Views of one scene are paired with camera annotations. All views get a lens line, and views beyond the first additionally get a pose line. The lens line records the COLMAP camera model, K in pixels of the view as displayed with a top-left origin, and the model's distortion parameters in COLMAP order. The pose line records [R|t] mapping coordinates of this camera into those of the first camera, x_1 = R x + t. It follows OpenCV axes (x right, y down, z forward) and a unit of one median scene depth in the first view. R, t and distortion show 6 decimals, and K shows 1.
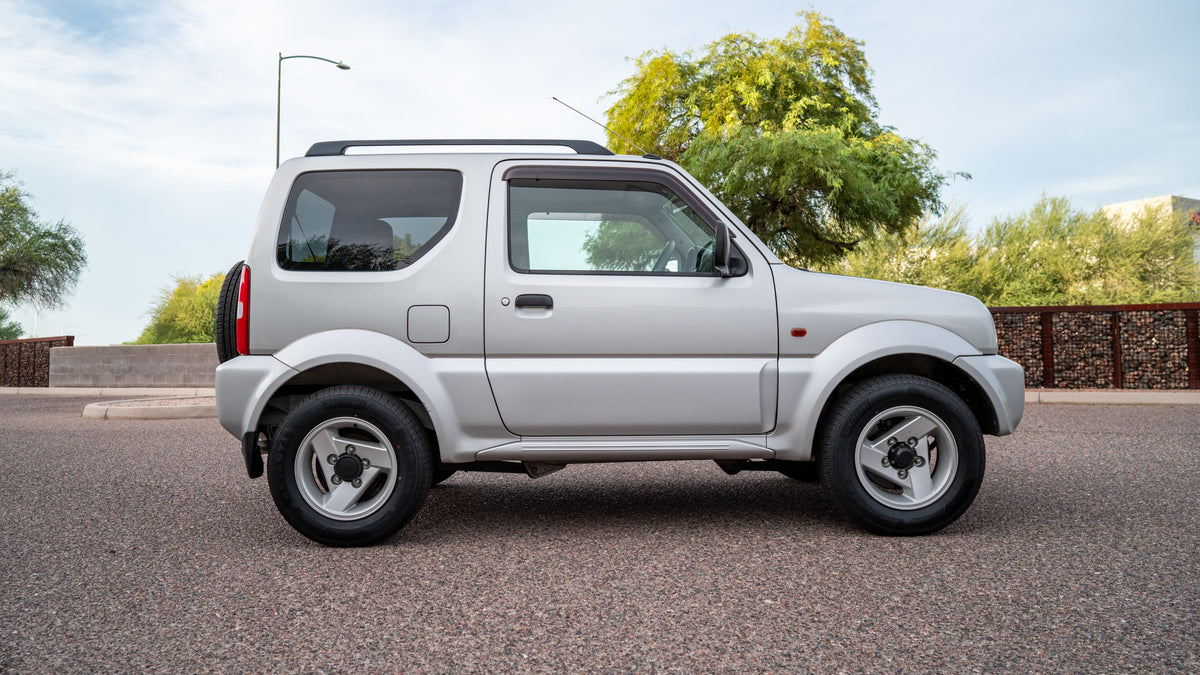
lens RADIAL K [[893.4, 0, 563.4], [0, 893.4, 309.1], [0, 0, 1]] dist [-0.061864, 0.062122]
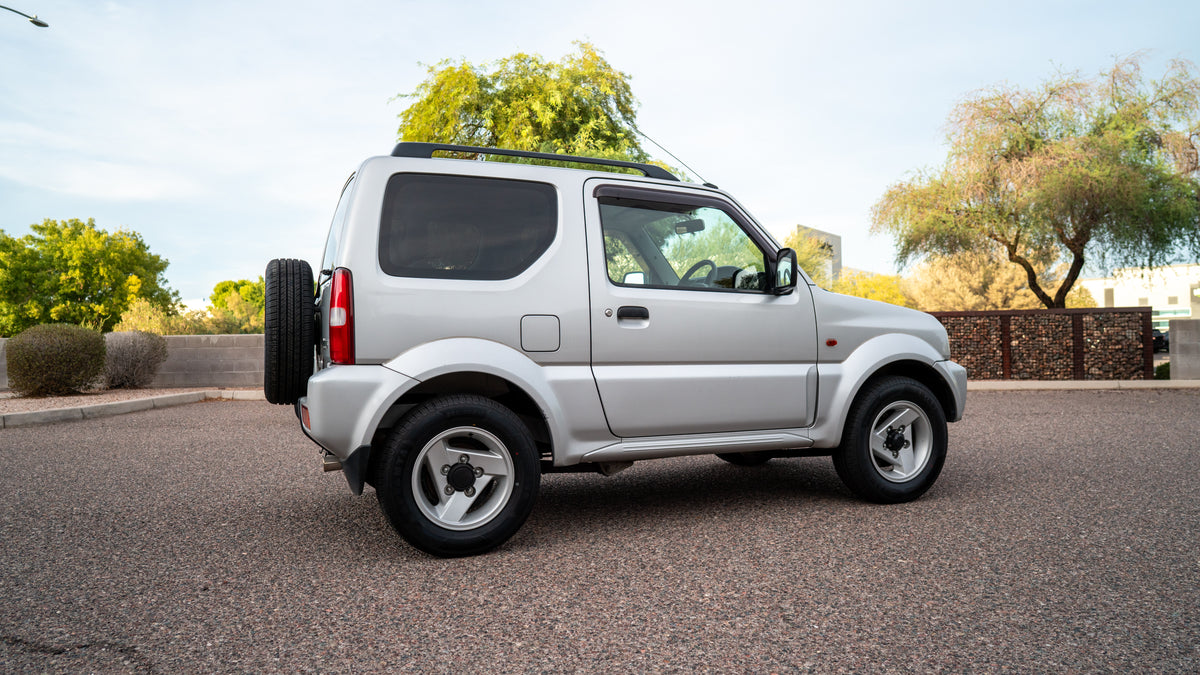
lens RADIAL K [[849.5, 0, 600.0], [0, 849.5, 337.5], [0, 0, 1]] dist [-0.050843, 0.042625]
pose [[0.911056, 0.004621, 0.412258, -0.492470], [-0.019708, 0.999282, 0.032351, -0.011420], [-0.411812, -0.037598, 0.910493, 0.079670]]
